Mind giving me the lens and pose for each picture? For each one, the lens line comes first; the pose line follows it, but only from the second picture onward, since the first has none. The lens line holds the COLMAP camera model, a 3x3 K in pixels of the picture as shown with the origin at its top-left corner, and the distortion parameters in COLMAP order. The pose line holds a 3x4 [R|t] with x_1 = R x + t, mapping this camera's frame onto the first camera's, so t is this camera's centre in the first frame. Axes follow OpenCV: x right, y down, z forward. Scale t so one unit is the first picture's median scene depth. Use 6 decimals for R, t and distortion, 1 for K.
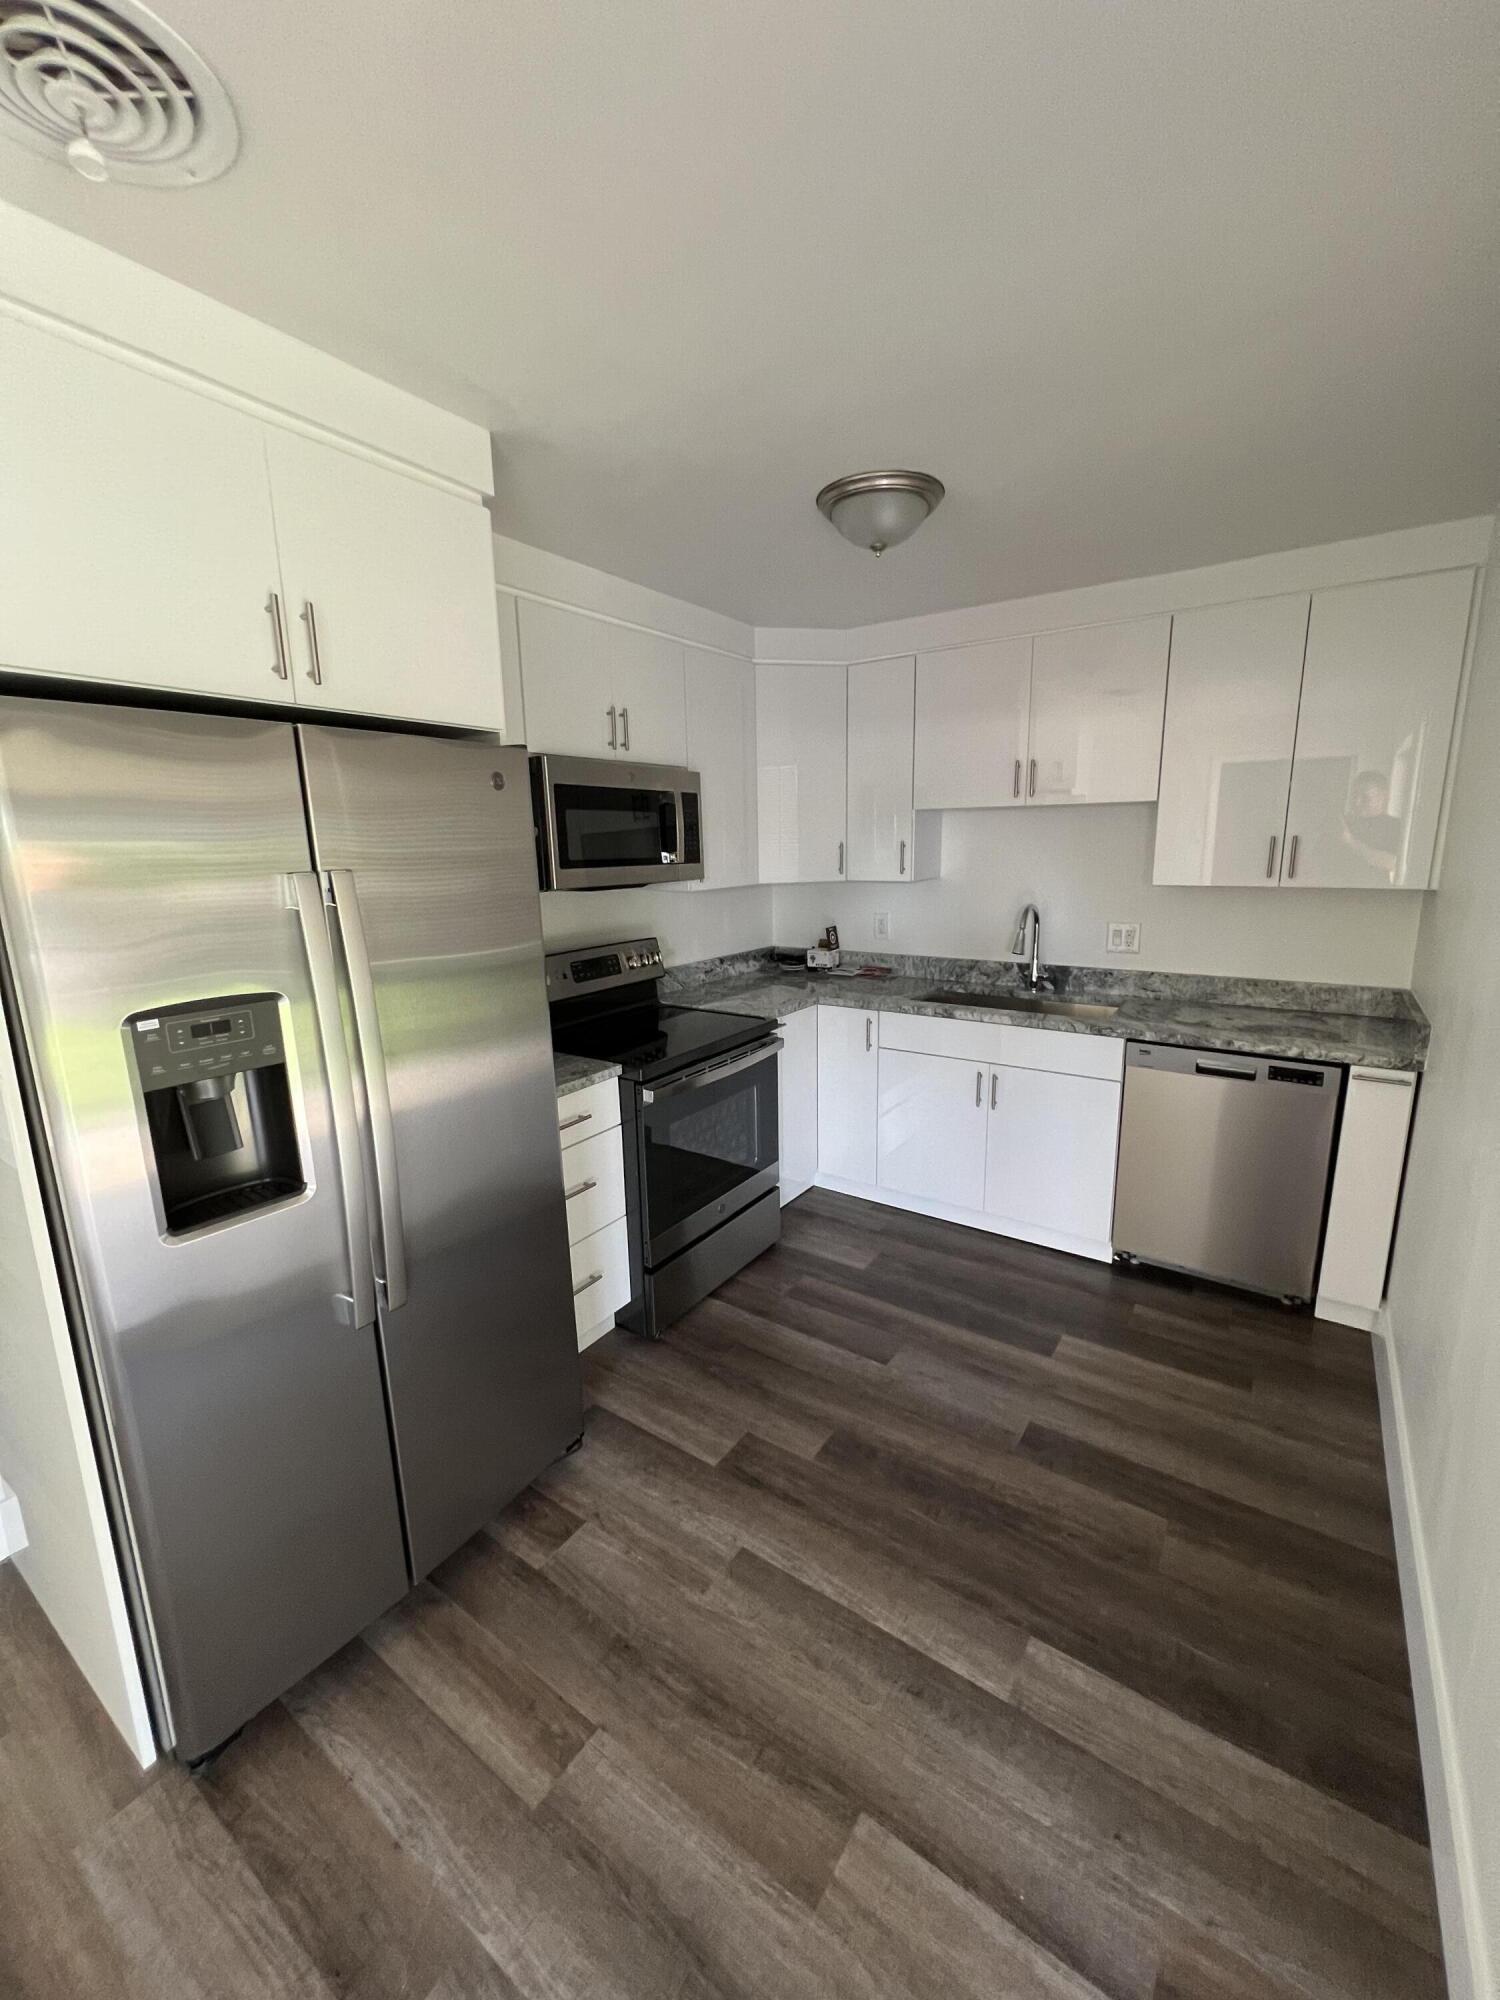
lens RADIAL K [[799.8, 0, 751.5], [0, 799.8, 996.1], [0, 0, 1]] dist [0.000121, 0.001082]
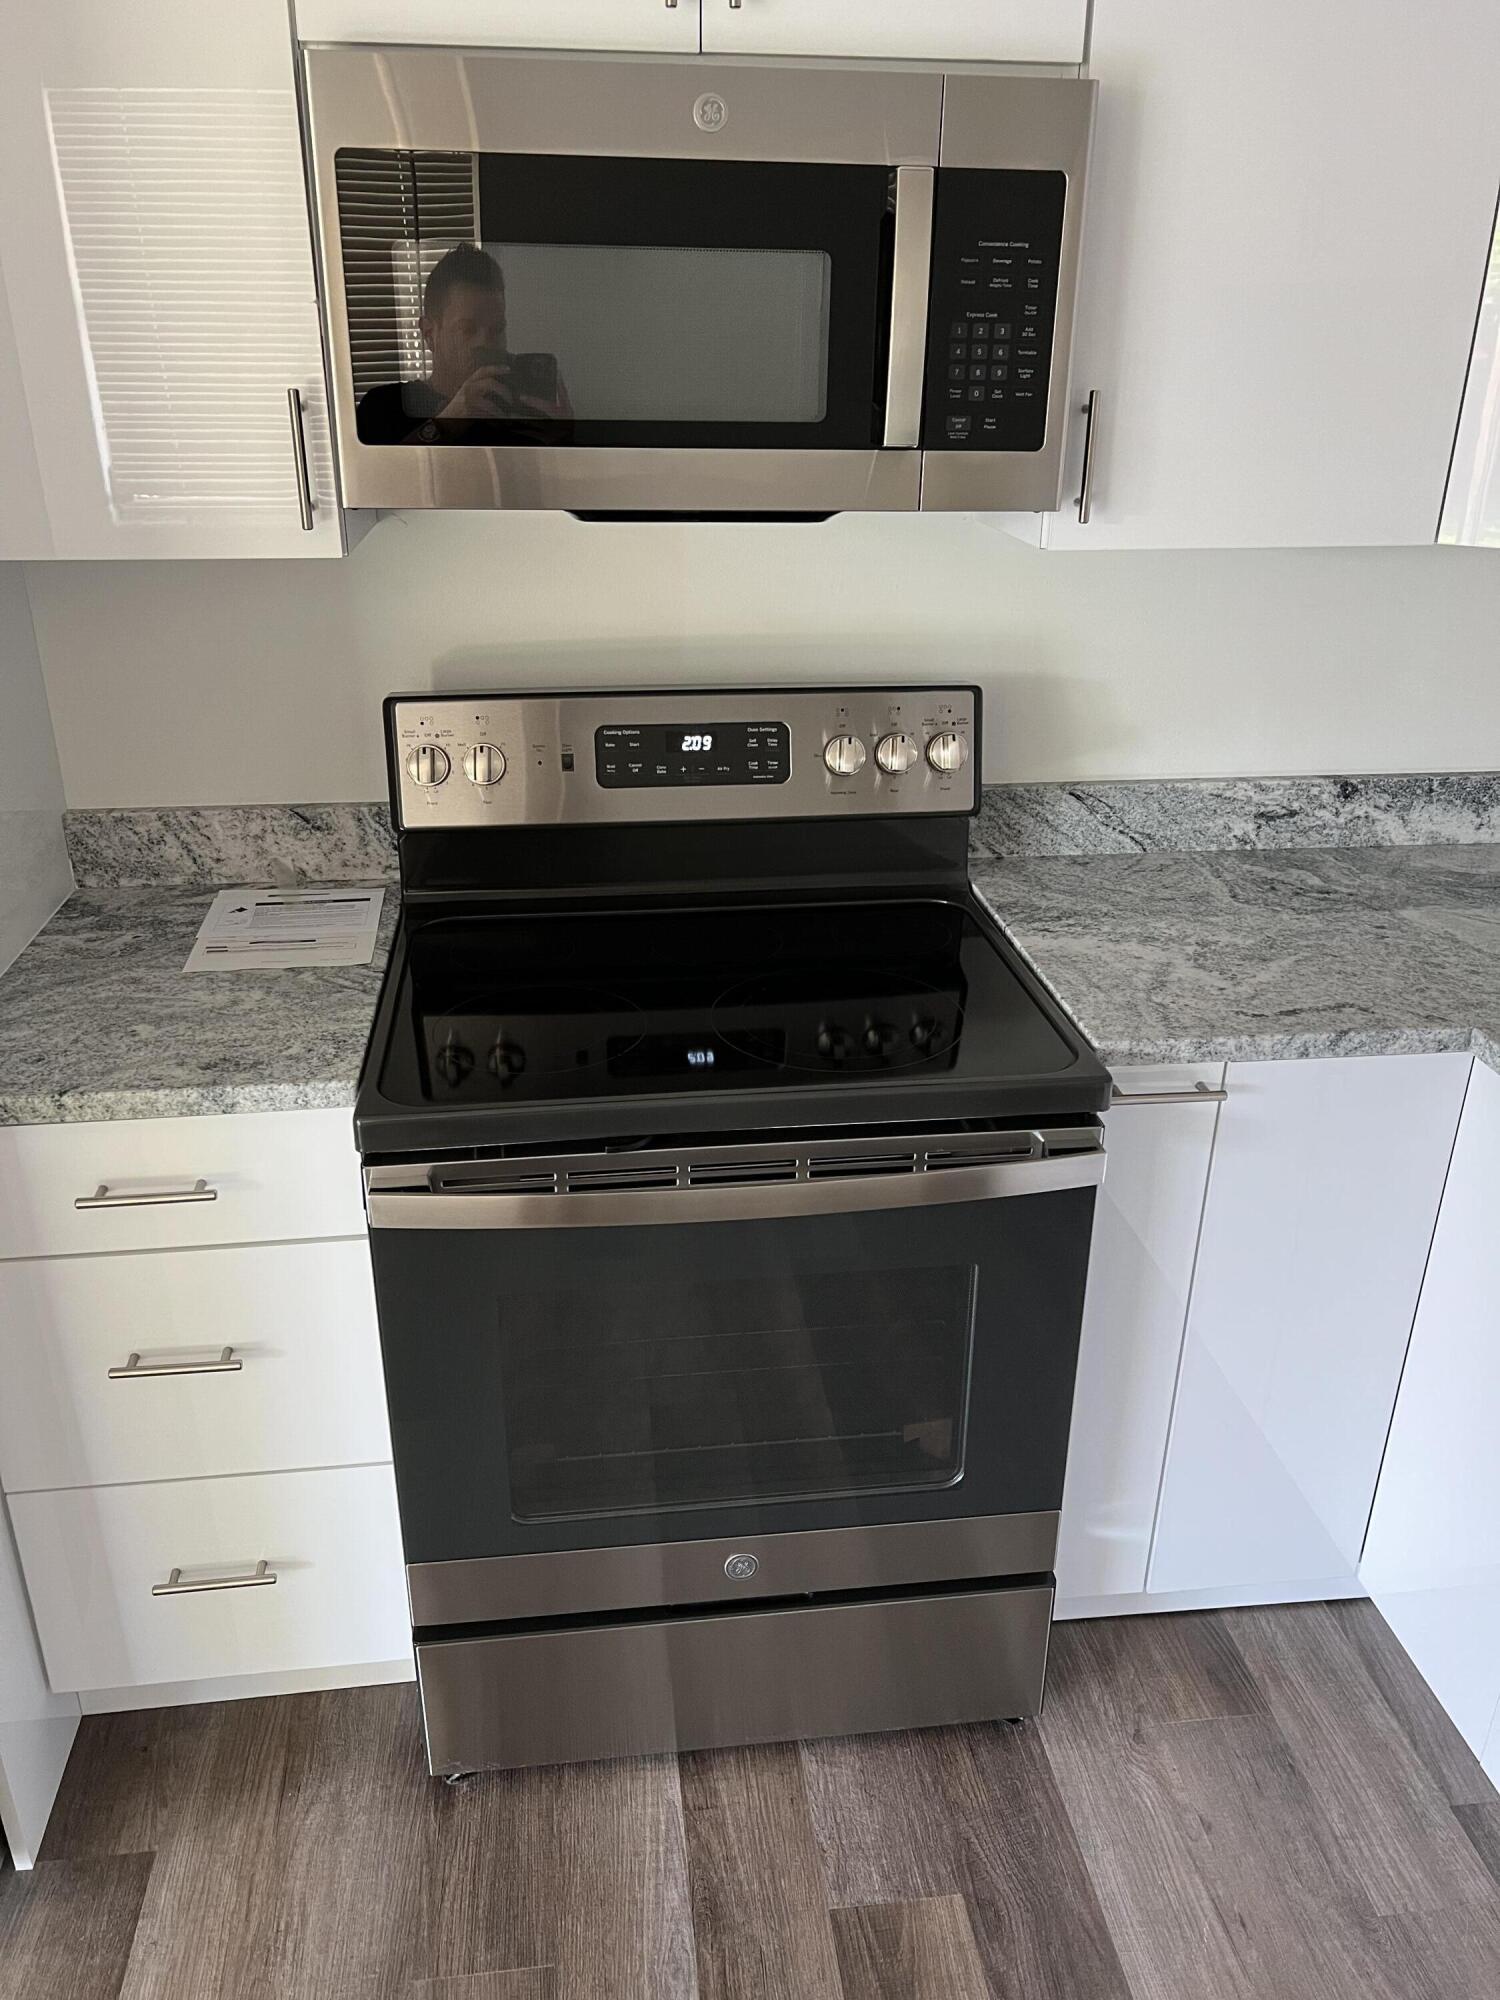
lens RADIAL K [[1499.2, 0, 743.9], [0, 1499.2, 1010.8], [0, 0, 1]] dist [0.049412, -0.052503]
pose [[0.658125, 0.321512, -0.680809, 0.278383], [-0.160486, 0.943363, 0.290364, -0.115082], [0.735605, -0.081836, 0.672449, 0.543050]]
